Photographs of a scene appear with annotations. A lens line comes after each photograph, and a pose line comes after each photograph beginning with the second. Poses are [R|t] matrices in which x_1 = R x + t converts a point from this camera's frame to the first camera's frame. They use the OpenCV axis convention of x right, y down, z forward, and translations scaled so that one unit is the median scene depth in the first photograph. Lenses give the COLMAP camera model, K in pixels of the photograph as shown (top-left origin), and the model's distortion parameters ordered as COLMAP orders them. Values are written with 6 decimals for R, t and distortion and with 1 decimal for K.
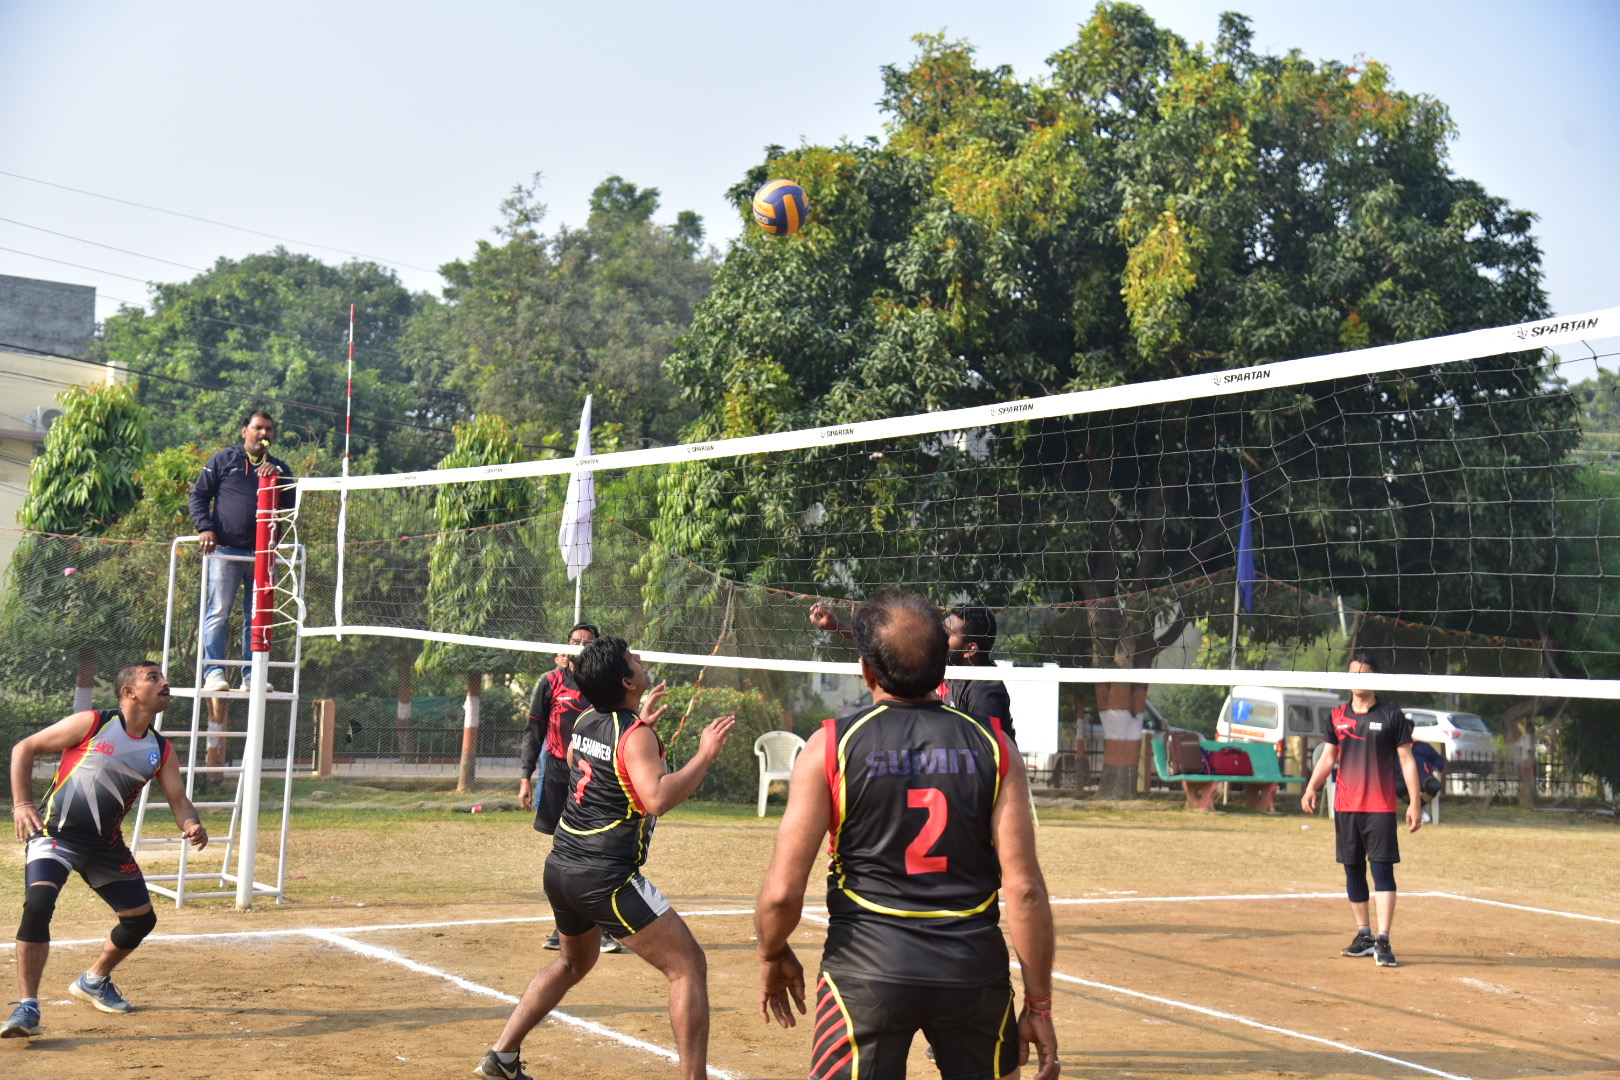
lens RADIAL K [[2007.1, 0, 810.8], [0, 2007.1, 568.4], [0, 0, 1]] dist [0.136484, 0.236190]
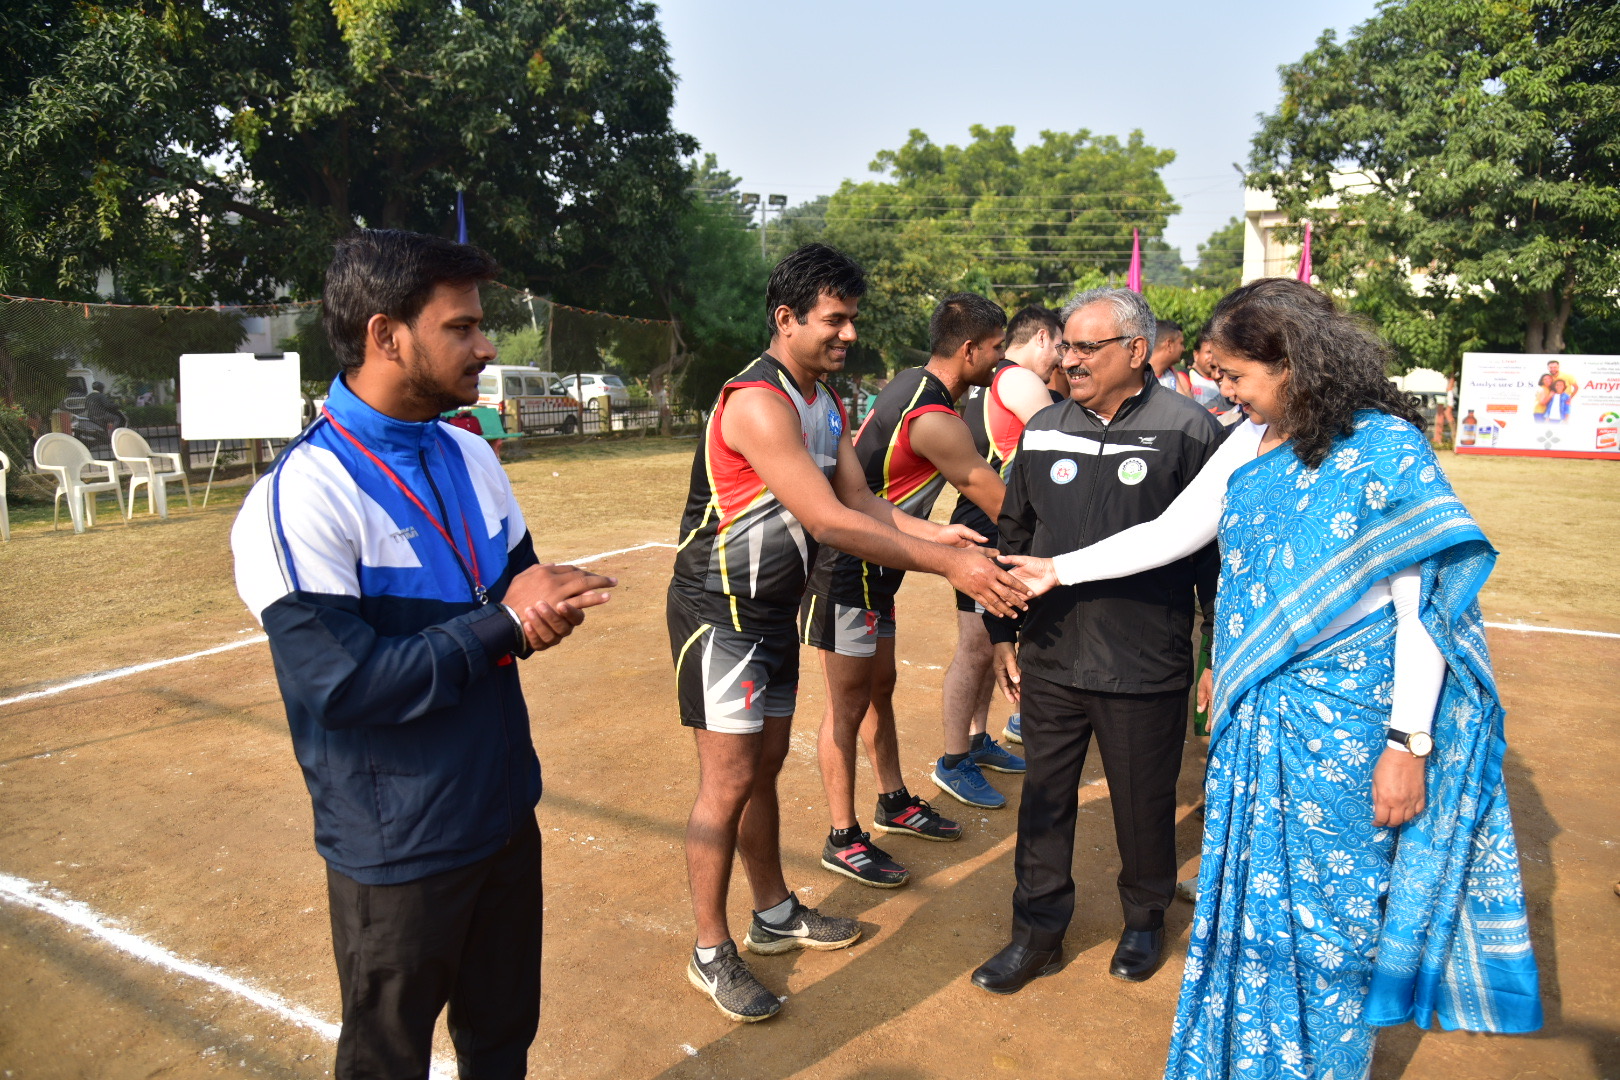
lens RADIAL K [[1111.8, 0, 812.9], [0, 1111.8, 549.5], [0, 0, 1]] dist [-0.115104, 0.066923]
pose [[0.874715, -0.125859, 0.468010, 0.067372], [0.018750, 0.973756, 0.226823, 0.019783], [-0.484275, -0.189630, 0.854118, 0.296831]]
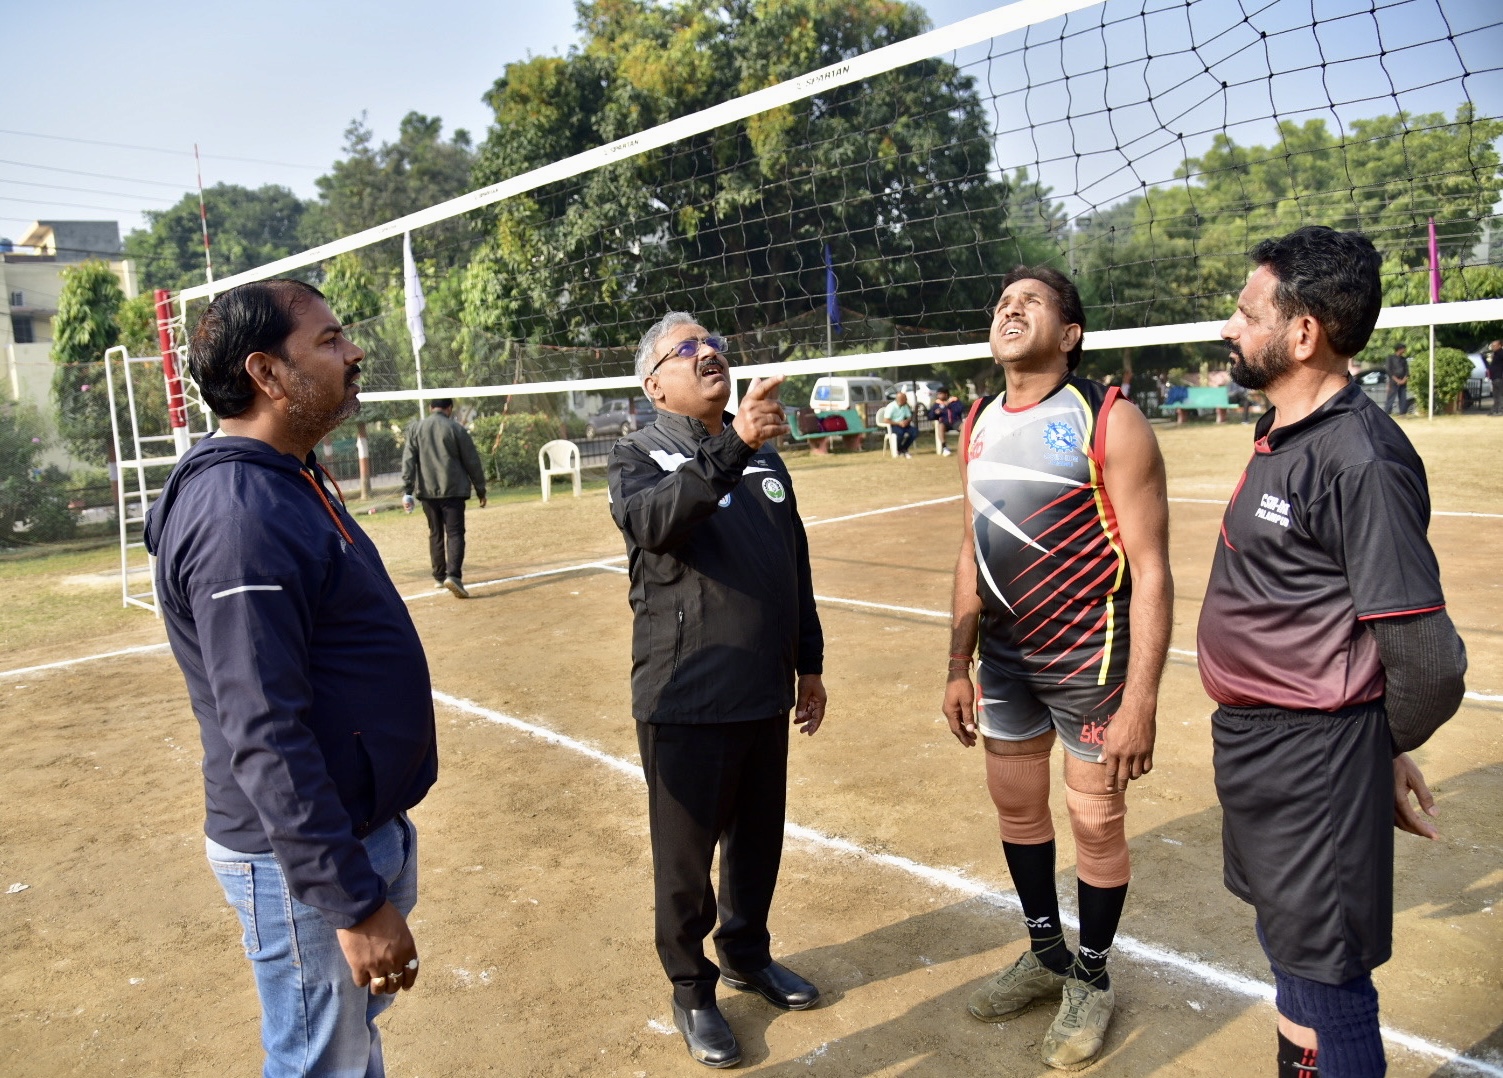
lens RADIAL K [[1098.9, 0, 692.7], [0, 1098.9, 549.1], [0, 0, 1]] dist [-0.126801, 0.072448]
pose [[0.987182, -0.124051, 0.100411, -0.009123], [0.102475, 0.975014, 0.197095, 0.007266], [-0.122352, -0.184279, 0.975229, 0.125537]]
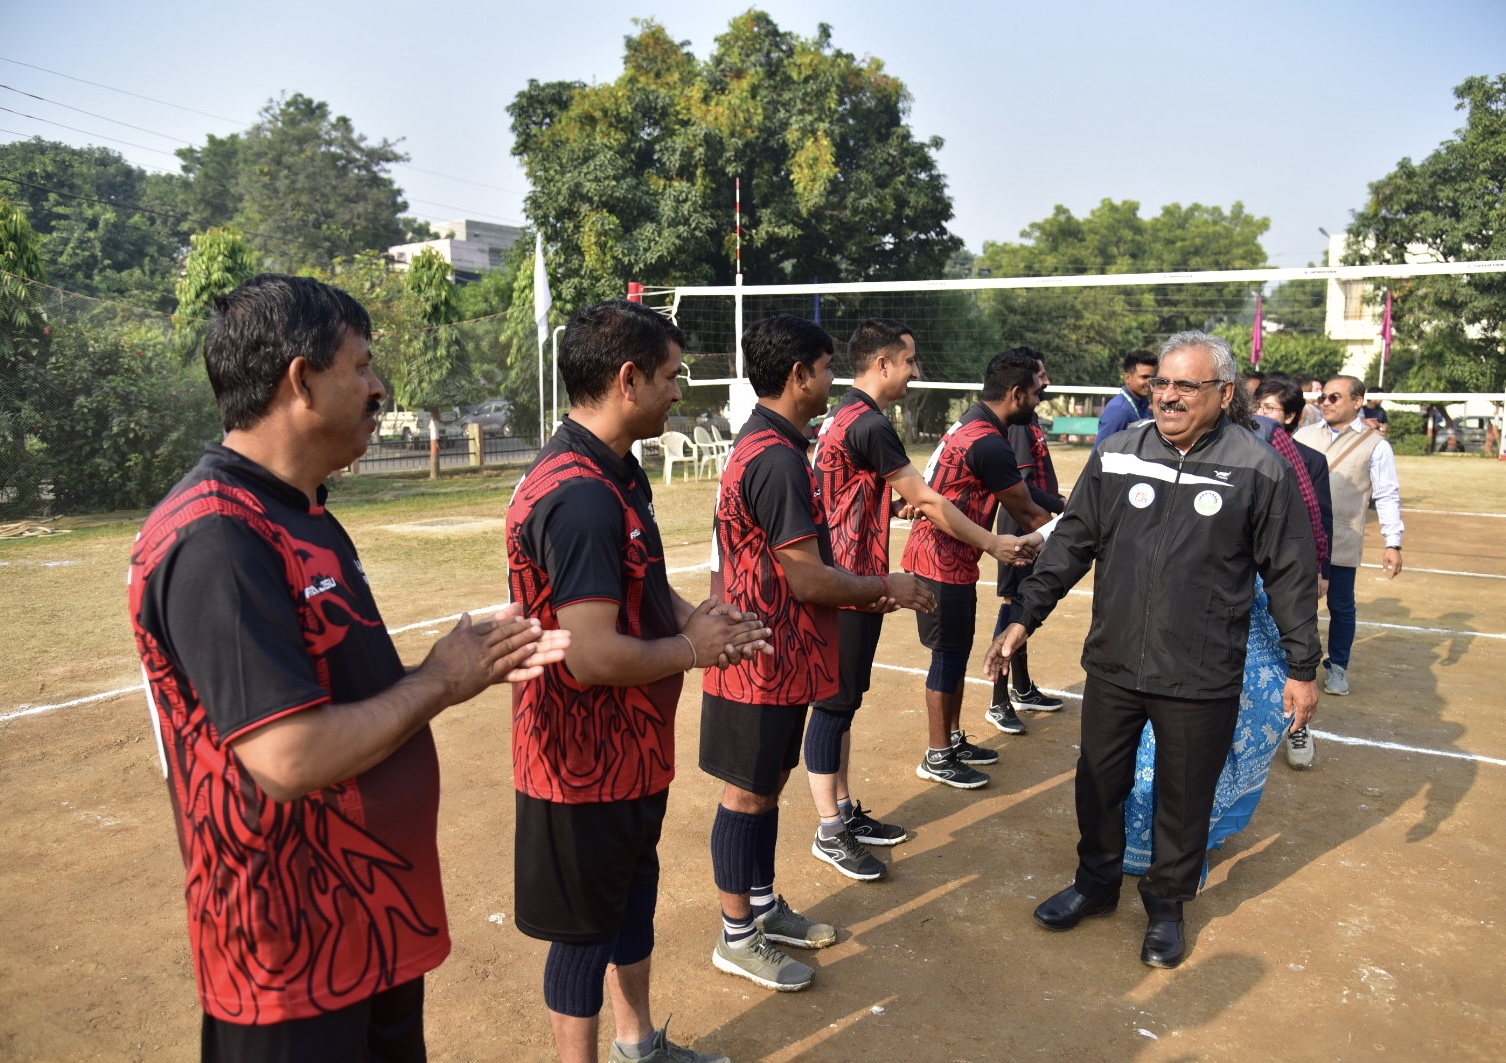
lens RADIAL K [[1101.5, 0, 758.7], [0, 1101.5, 545.3], [0, 0, 1]] dist [-0.112396, 0.060574]
pose [[0.916860, -0.100403, 0.386376, -0.256922], [0.023384, 0.979702, 0.199093, -0.007000], [-0.398523, -0.173505, 0.900597, 0.073185]]
